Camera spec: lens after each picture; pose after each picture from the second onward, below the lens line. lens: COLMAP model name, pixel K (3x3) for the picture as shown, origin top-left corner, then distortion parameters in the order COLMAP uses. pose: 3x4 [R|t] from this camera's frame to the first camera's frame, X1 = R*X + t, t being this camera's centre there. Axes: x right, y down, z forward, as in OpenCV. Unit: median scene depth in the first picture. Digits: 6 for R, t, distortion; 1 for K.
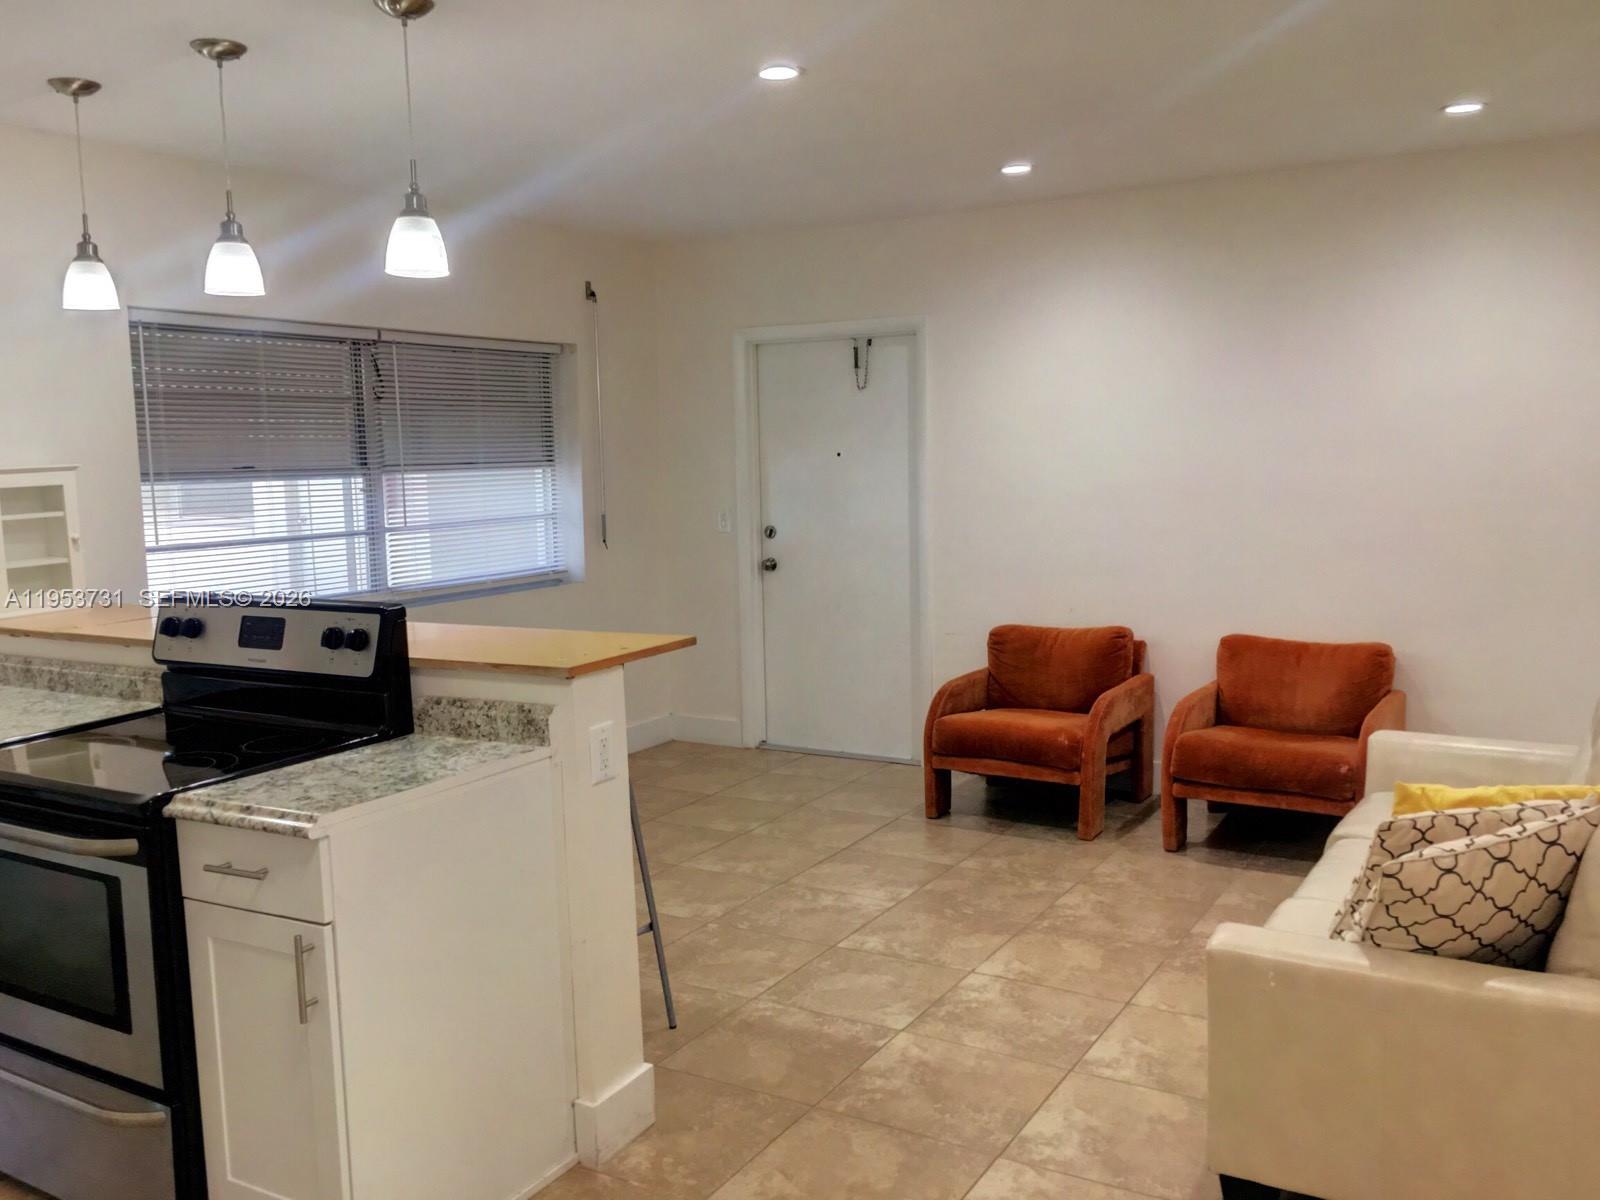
lens RADIAL K [[1365.6, 0, 798.2], [0, 1365.6, 600.2], [0, 0, 1]] dist [0.062277, -0.071252]
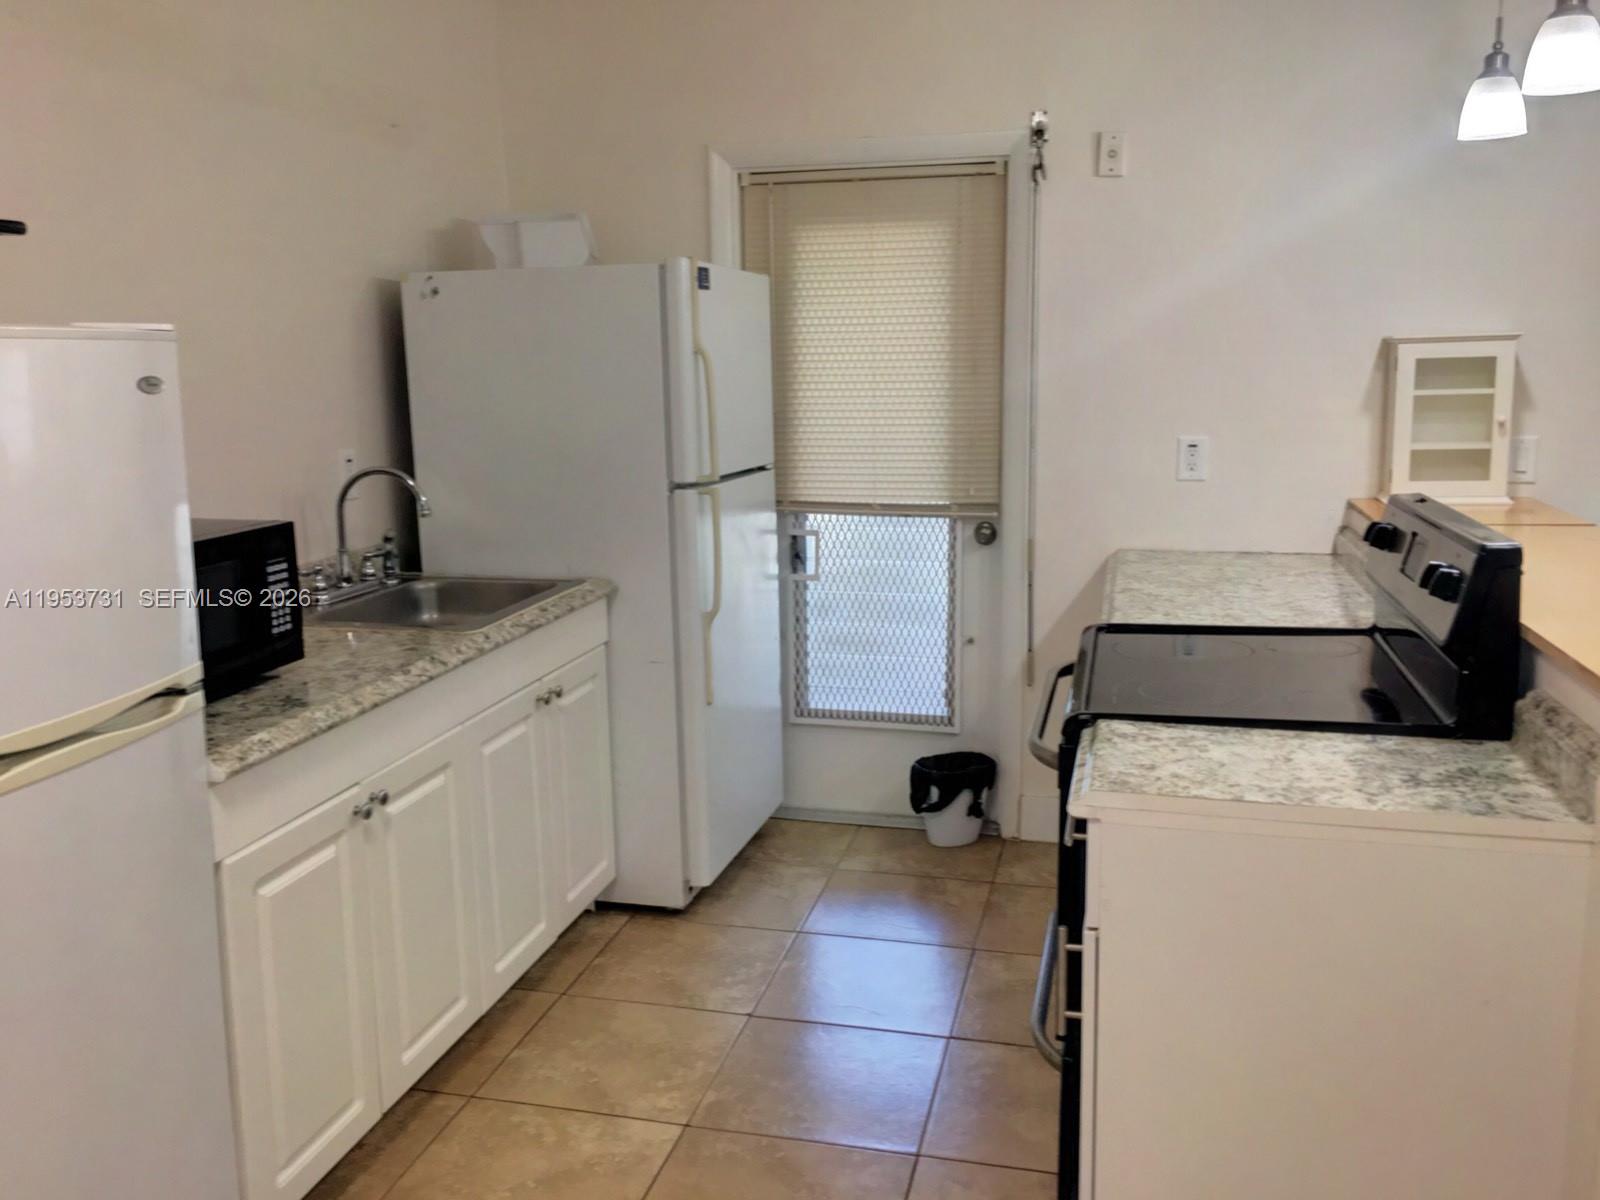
lens RADIAL K [[1365.6, 0, 788.9], [0, 1365.6, 602.7], [0, 0, 1]] dist [0.062277, -0.071252]
pose [[0.276956, 0.189029, -0.942106, 0.201512], [-0.103316, 0.980633, 0.166387, -0.036787], [0.955312, 0.051252, 0.291122, 0.400451]]
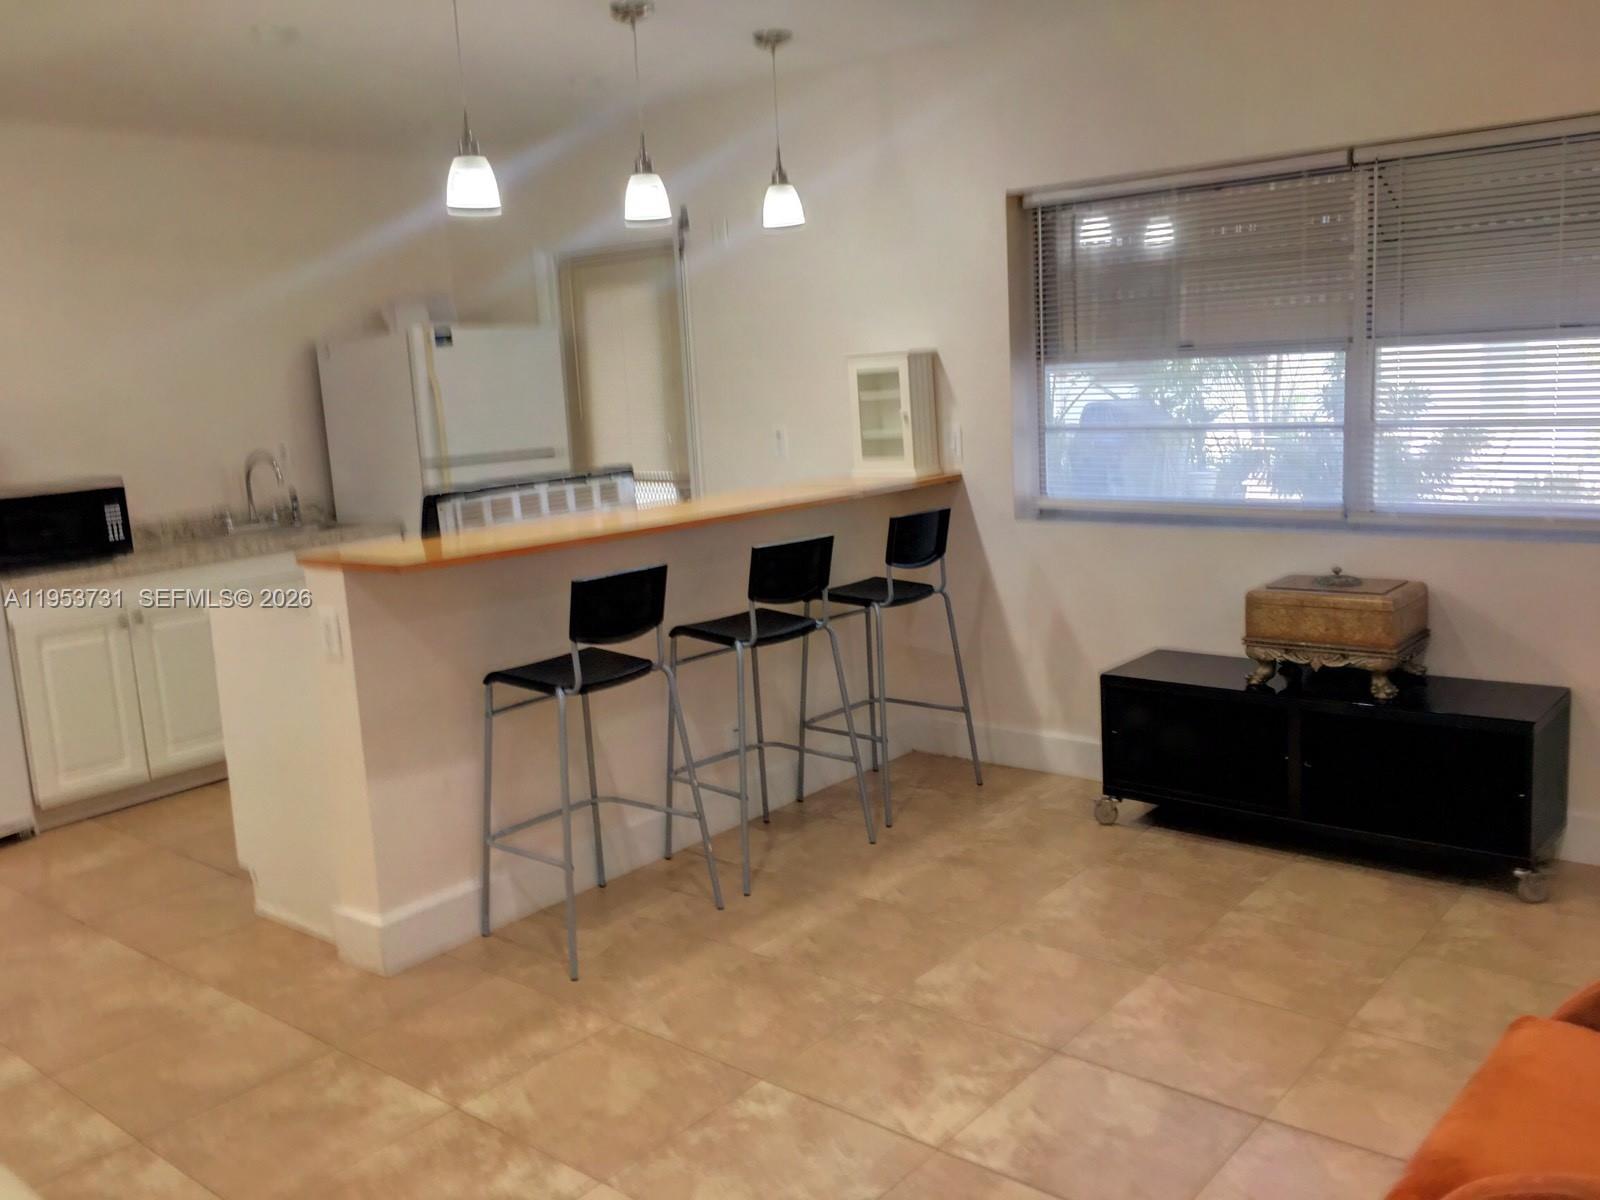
lens RADIAL K [[1365.6, 0, 791.0], [0, 1365.6, 605.6], [0, 0, 1]] dist [0.062277, -0.071252]
pose [[-0.157952, 0.216265, -0.963473, 0.757544], [-0.048971, 0.972805, 0.226388, -0.170537], [0.986232, 0.082941, -0.143066, 1.265489]]
